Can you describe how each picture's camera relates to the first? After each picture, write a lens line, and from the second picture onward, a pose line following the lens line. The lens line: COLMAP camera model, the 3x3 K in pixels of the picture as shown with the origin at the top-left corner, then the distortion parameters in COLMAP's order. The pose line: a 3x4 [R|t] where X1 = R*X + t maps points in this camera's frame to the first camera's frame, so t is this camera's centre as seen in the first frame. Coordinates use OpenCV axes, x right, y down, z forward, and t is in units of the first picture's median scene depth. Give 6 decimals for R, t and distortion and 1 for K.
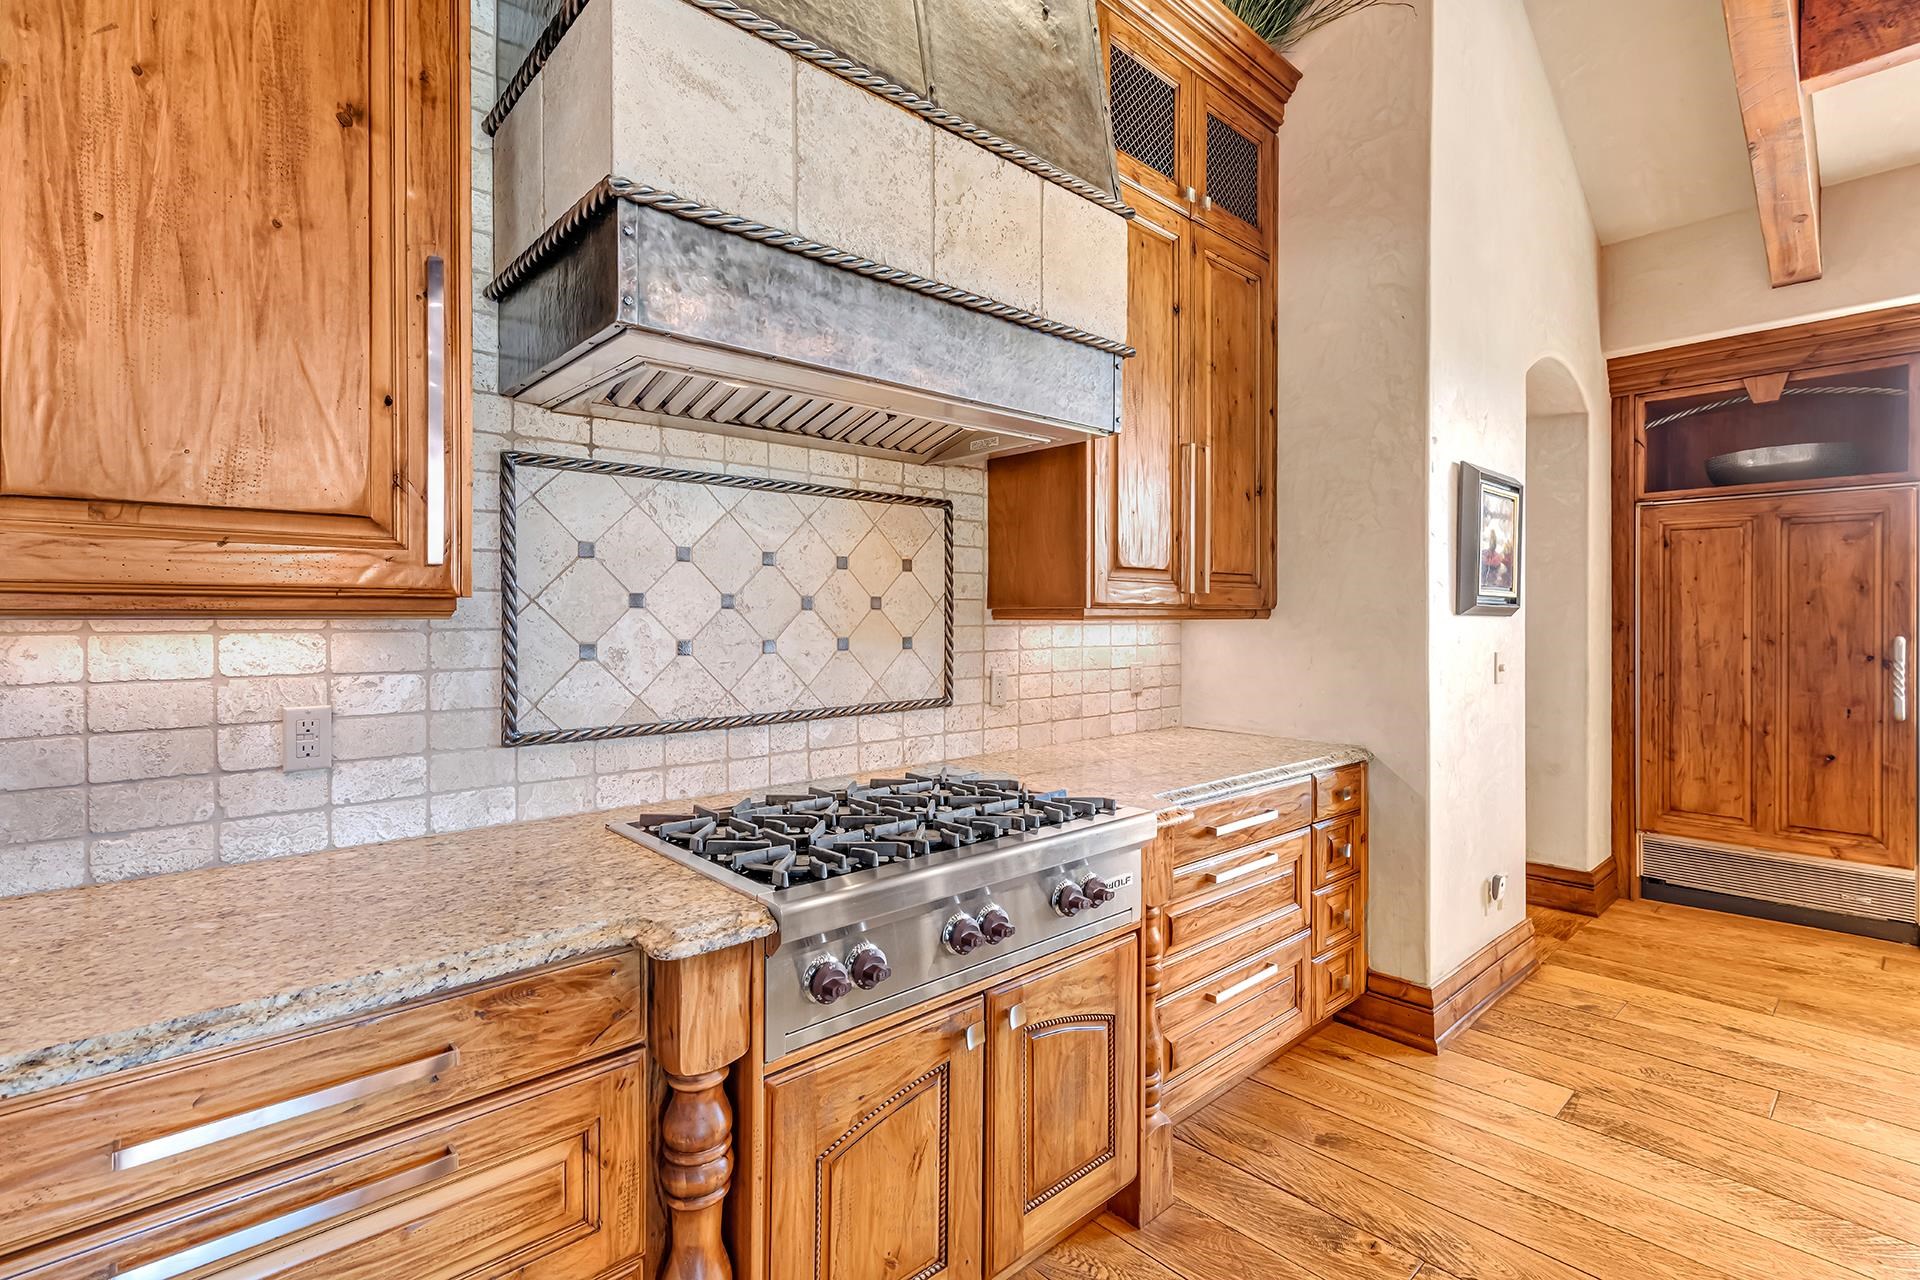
lens RADIAL K [[897.1, 0, 967.0], [0, 897.1, 620.7], [0, 0, 1]] dist [0.002809, -0.000316]
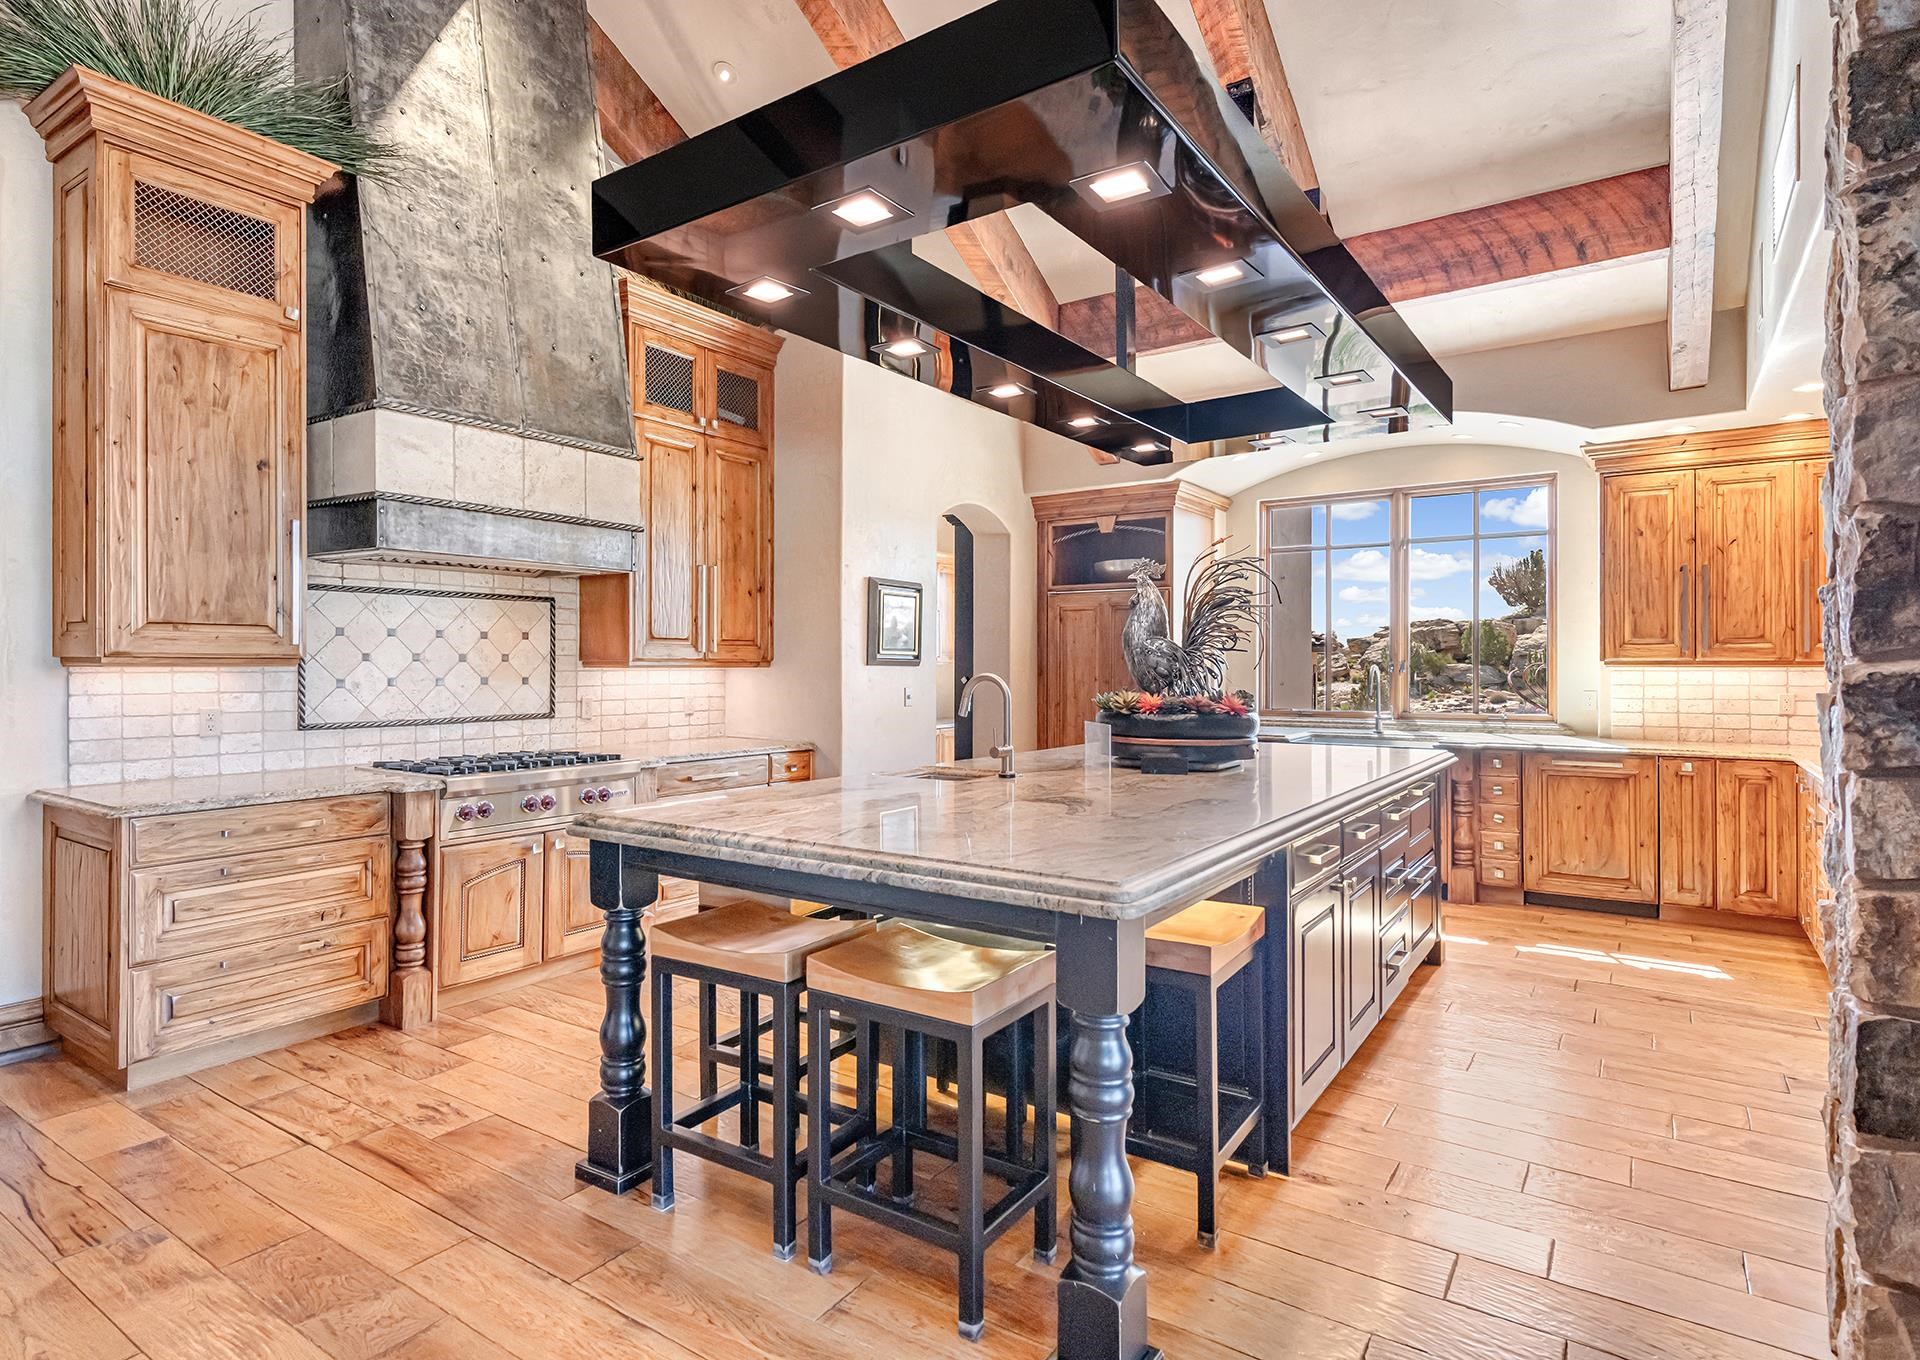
lens RADIAL K [[1050.0, 0, 925.3], [0, 1050.0, 666.5], [0, 0, 1]] dist [0.004964, 0.001109]
pose [[0.975279, 0.001555, 0.220971, 0.377542], [-0.001084, 0.999997, -0.002255, 0.001441], [-0.220973, 0.001960, 0.975278, -1.825384]]
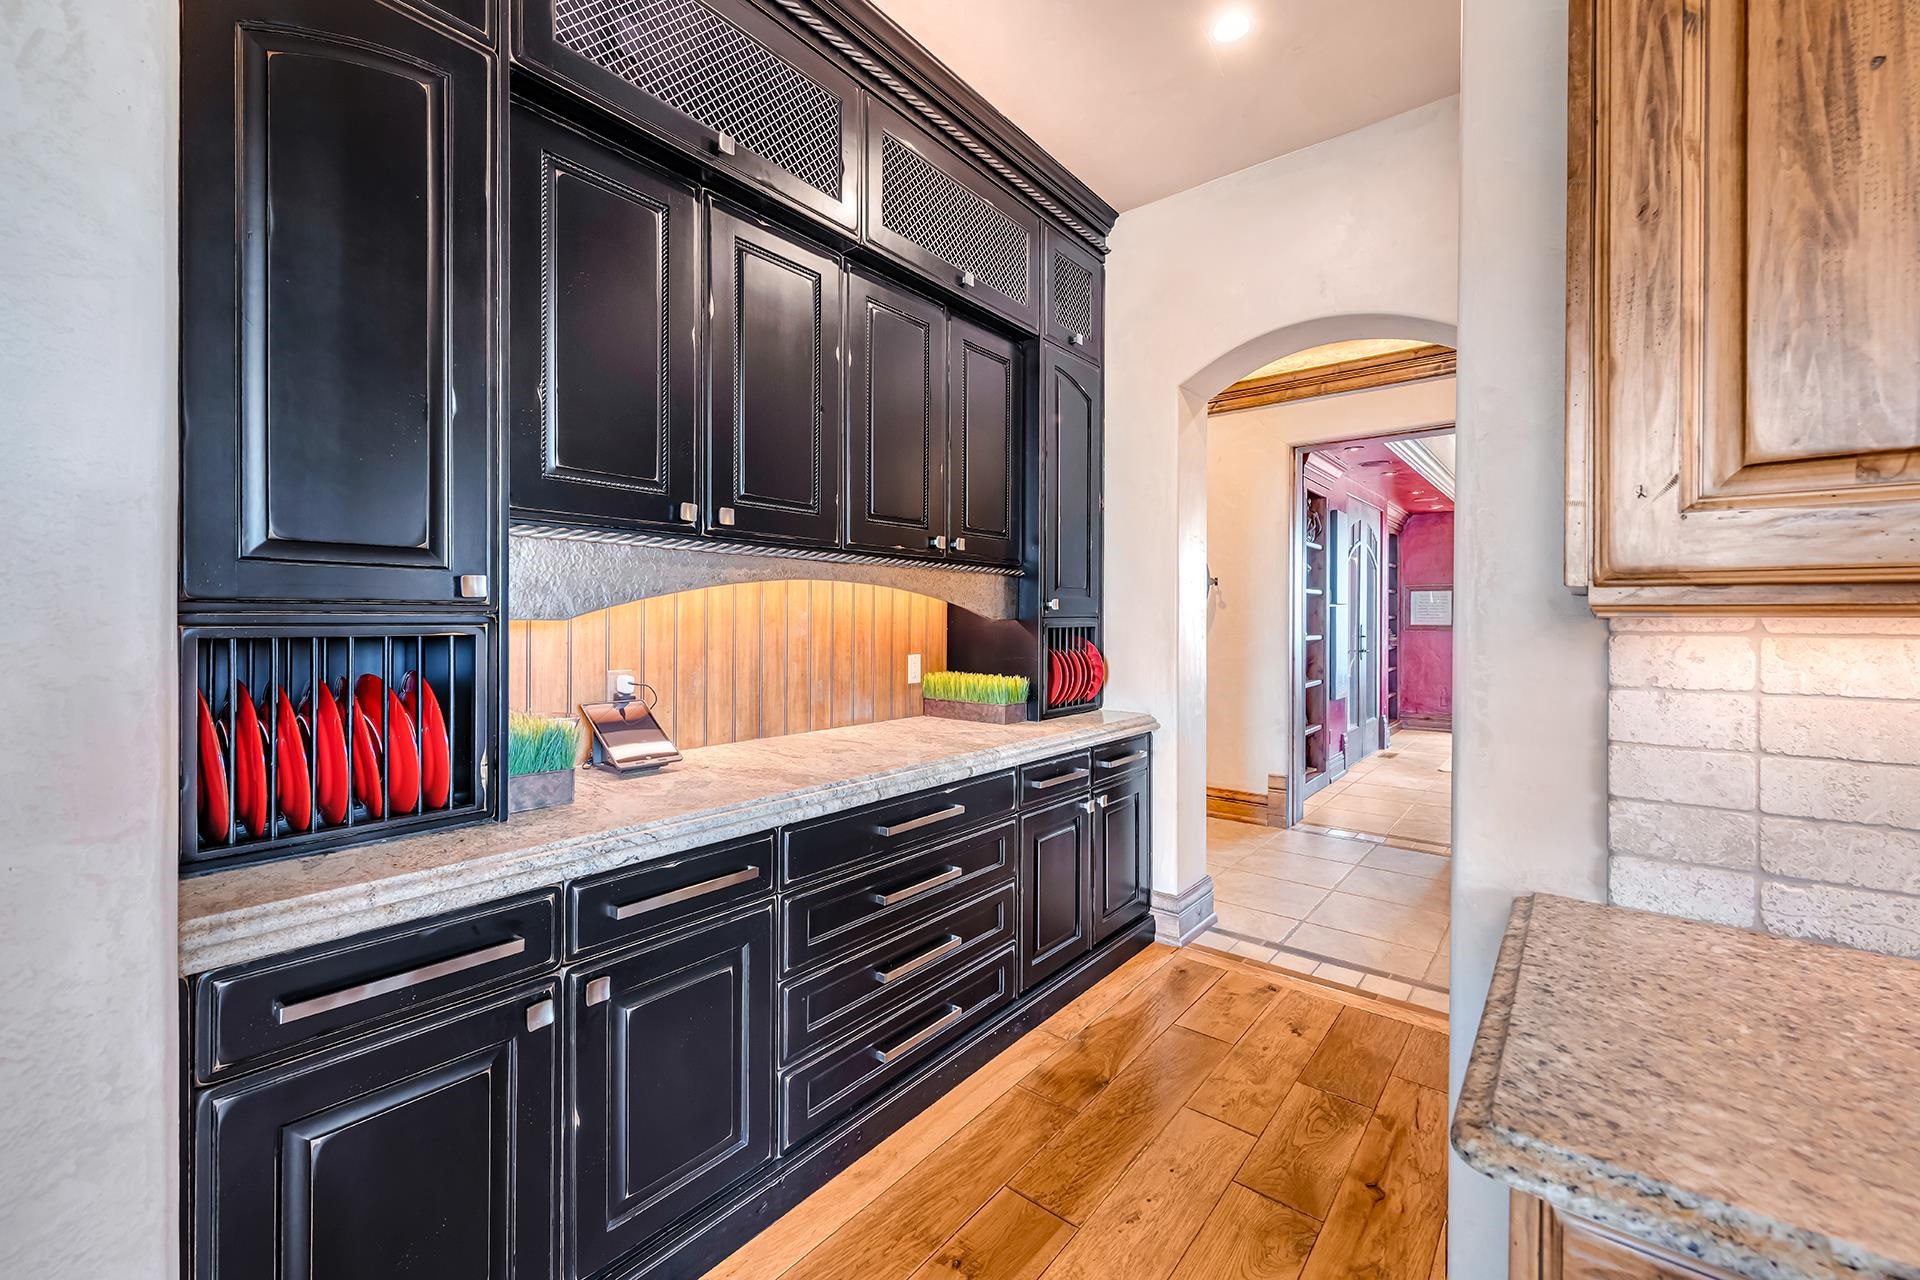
lens RADIAL K [[759.8, 0, 963.4], [0, 759.8, 619.3], [0, 0, 1]] dist [-0.002307, 0.000051]
pose [[0.143657, 0.004771, -0.989616, -0.330661], [-0.006786, 0.999970, 0.003836, 0.001553], [0.989604, 0.006164, 0.143685, 0.132515]]
